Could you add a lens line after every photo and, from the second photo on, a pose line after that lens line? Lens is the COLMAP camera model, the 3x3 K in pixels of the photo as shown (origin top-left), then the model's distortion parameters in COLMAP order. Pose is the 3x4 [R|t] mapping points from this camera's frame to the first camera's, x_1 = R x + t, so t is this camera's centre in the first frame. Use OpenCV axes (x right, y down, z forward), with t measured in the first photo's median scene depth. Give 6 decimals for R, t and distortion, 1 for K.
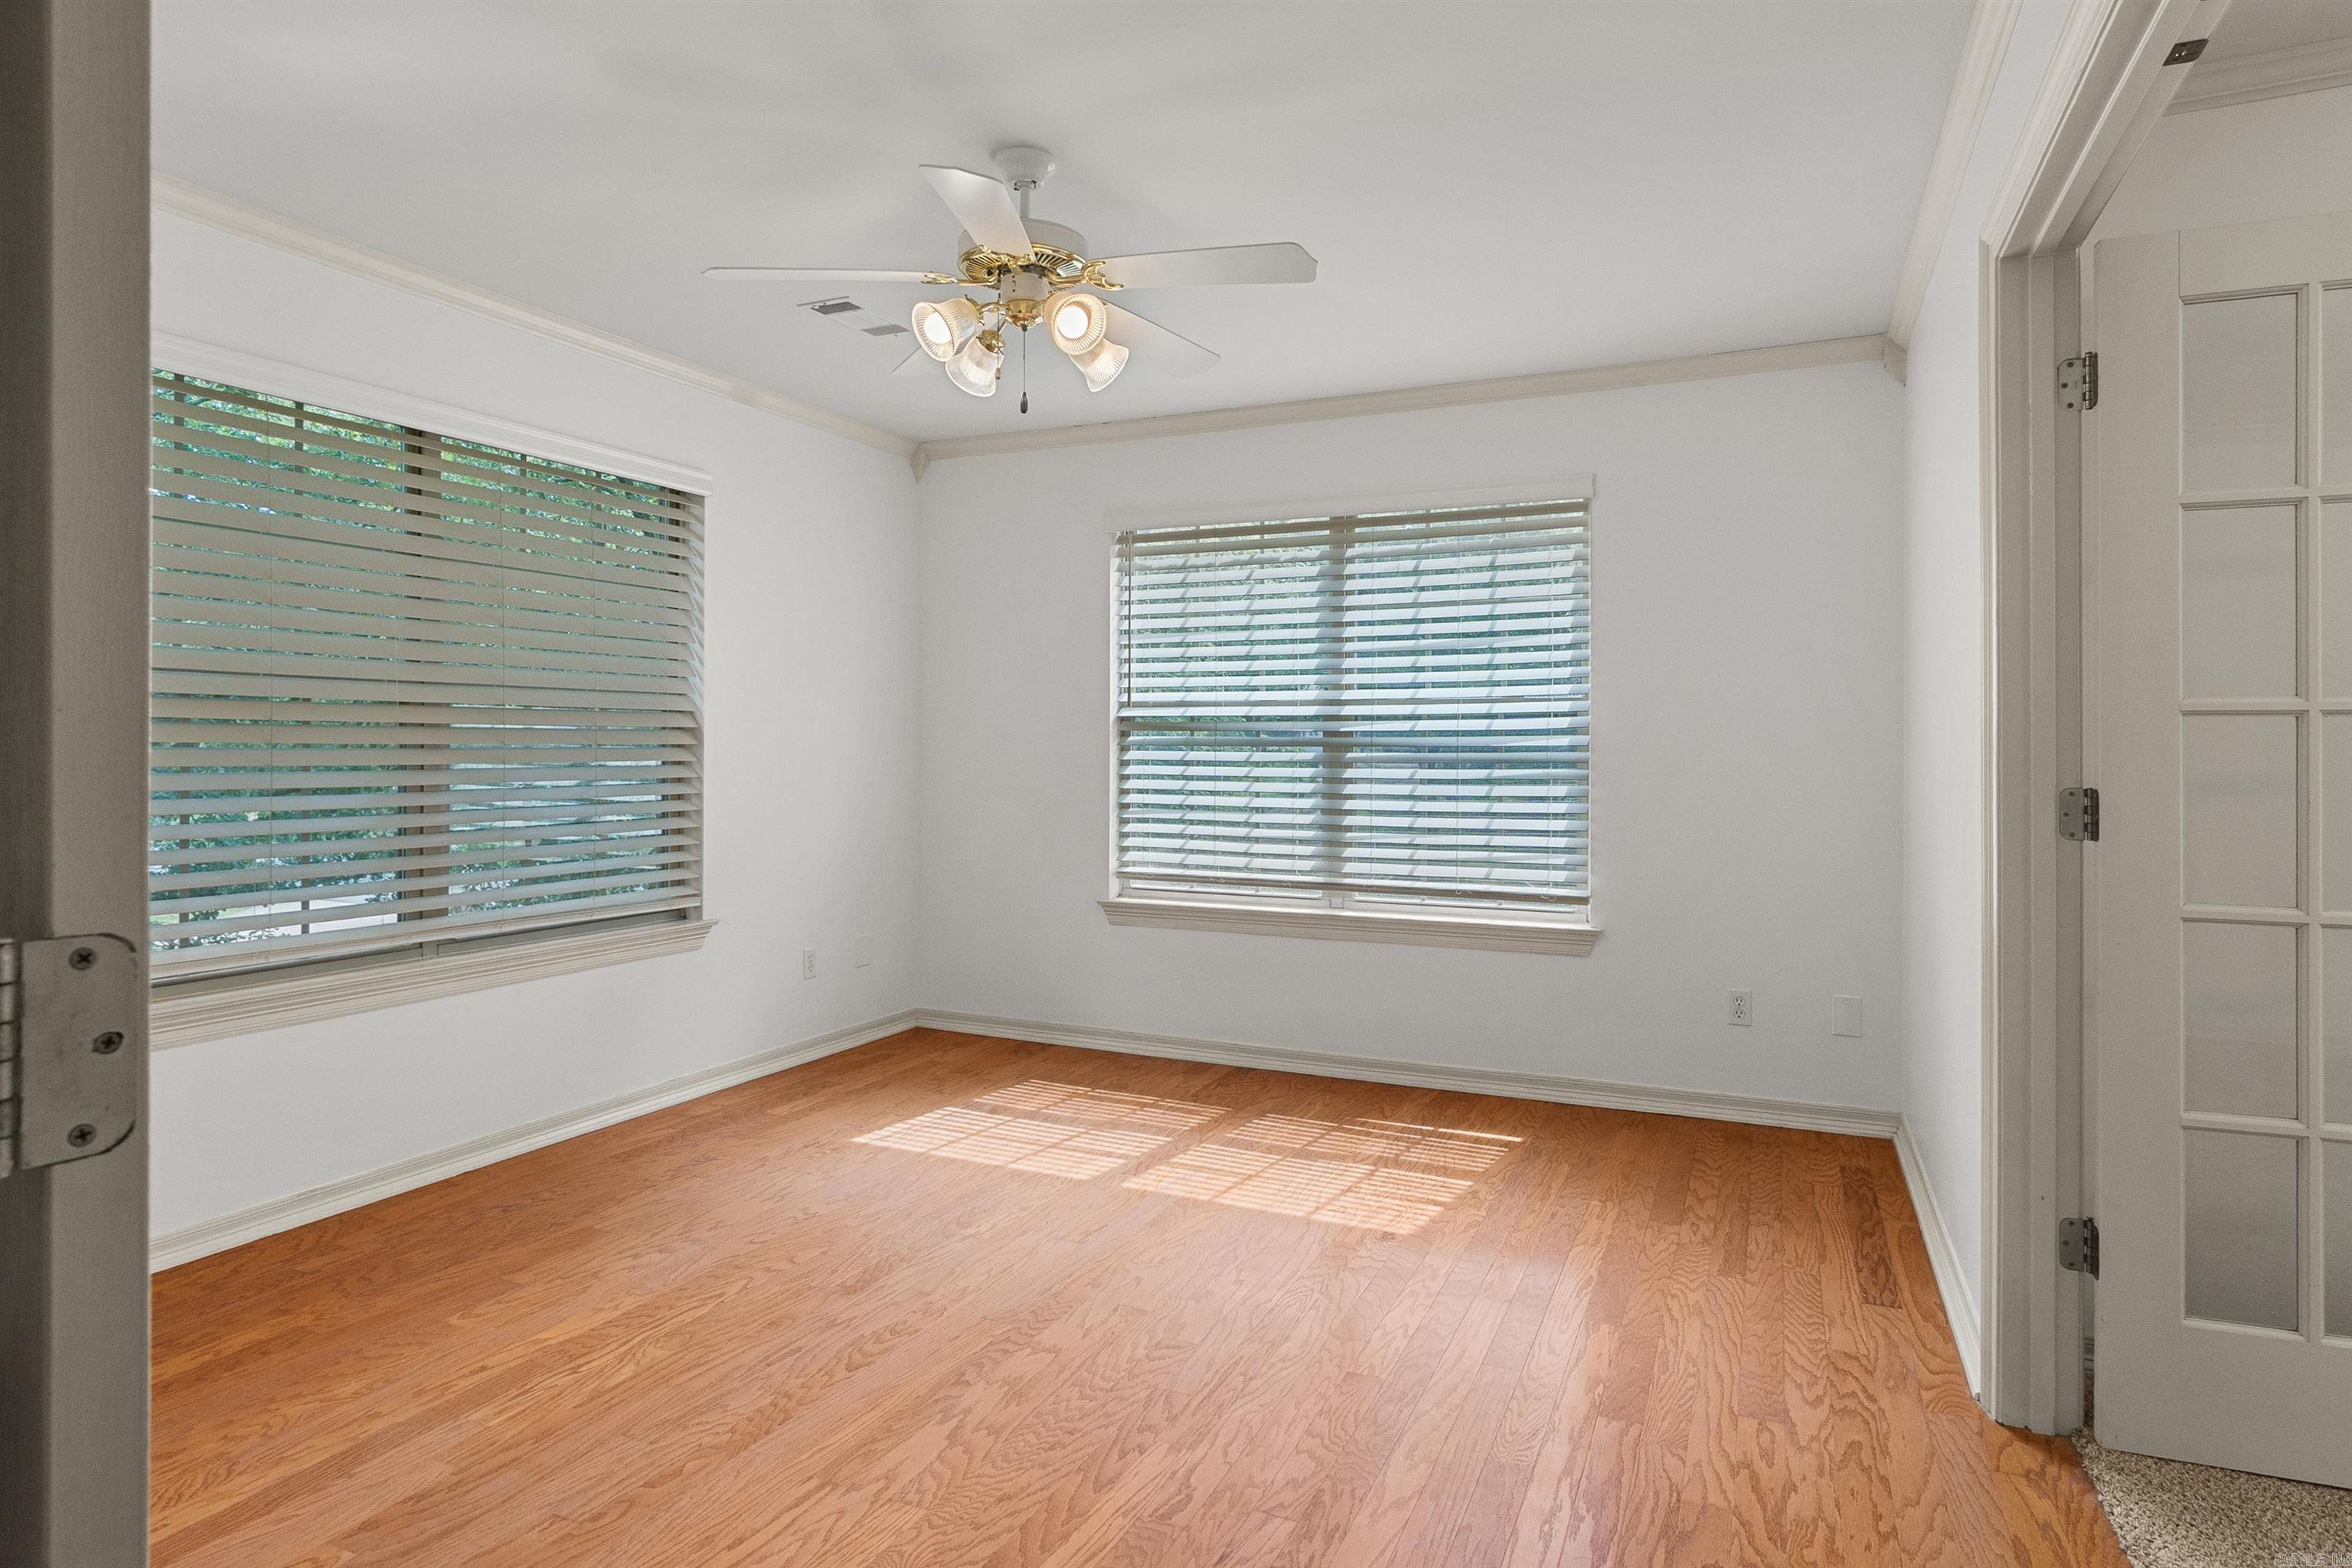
lens RADIAL K [[1270.2, 0, 1186.9], [0, 1270.2, 785.0], [0, 0, 1]] dist [-0.012379, 0.008663]
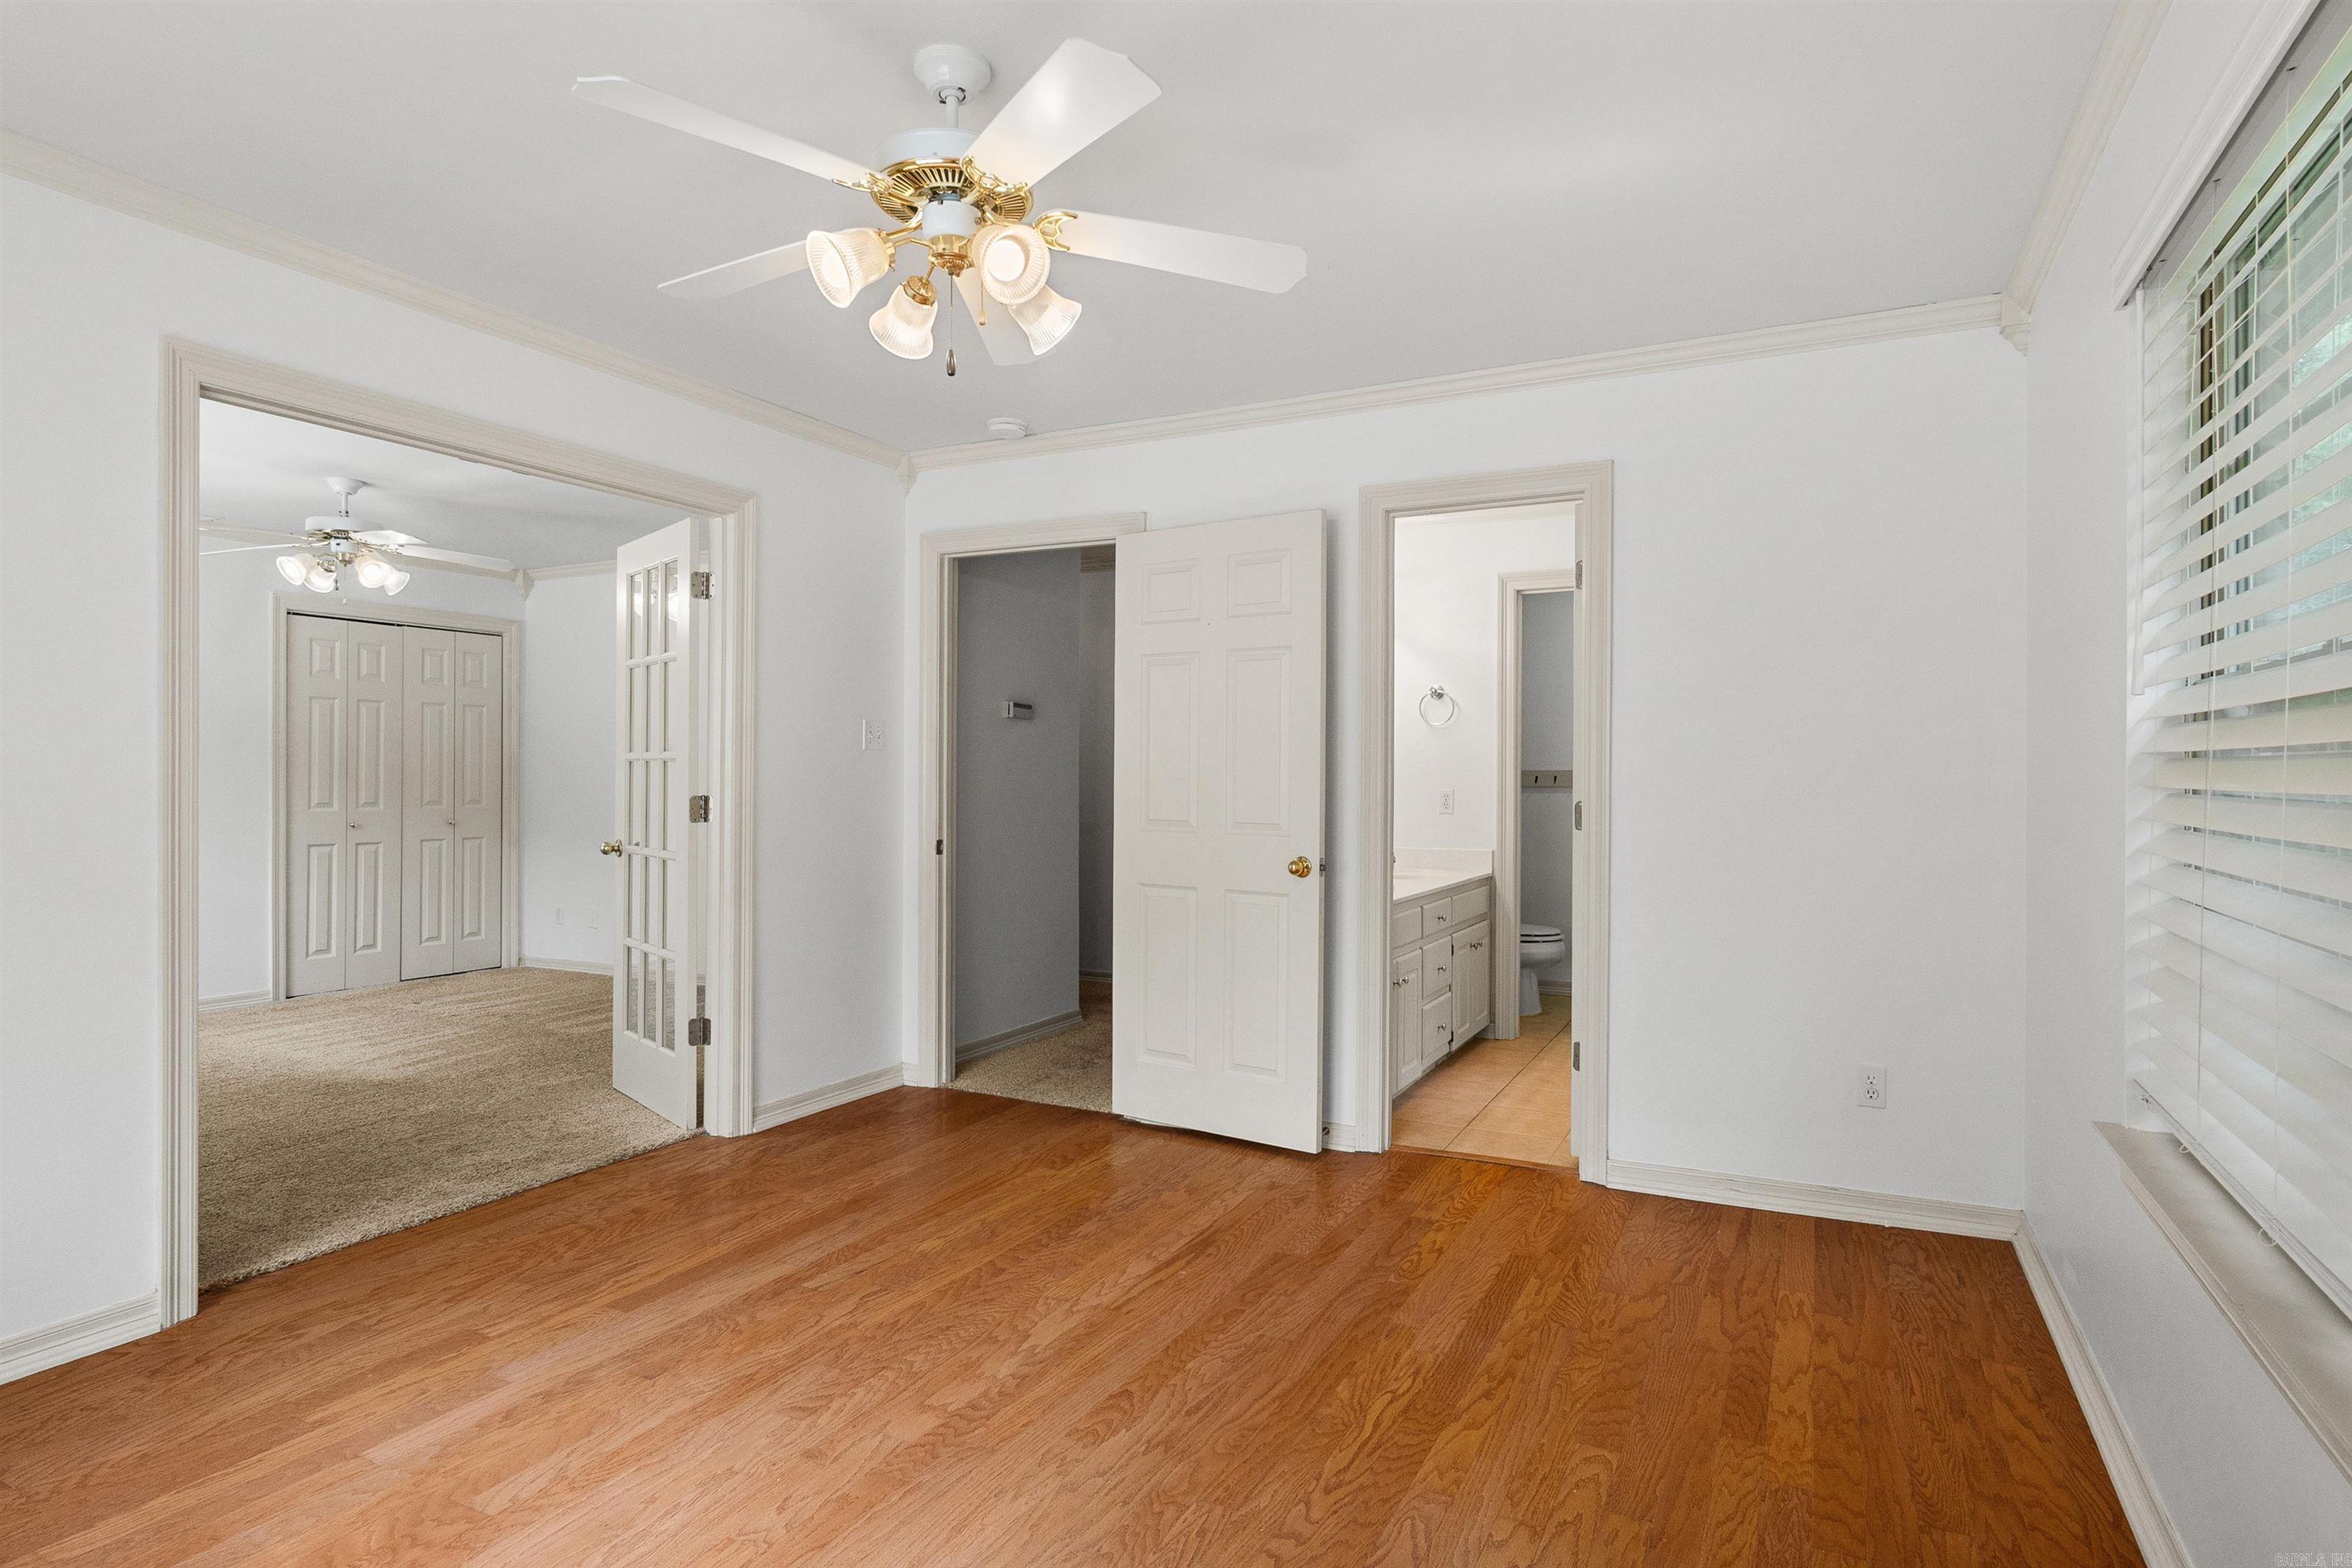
lens RADIAL K [[1270.2, 0, 1186.9], [0, 1270.2, 785.0], [0, 0, 1]] dist [-0.012379, 0.008663]
pose [[-0.999234, -0.008070, 0.038300, -0.372898], [-0.006474, 0.999113, 0.041598, -0.076473], [-0.038602, 0.041318, -0.998400, 2.135907]]
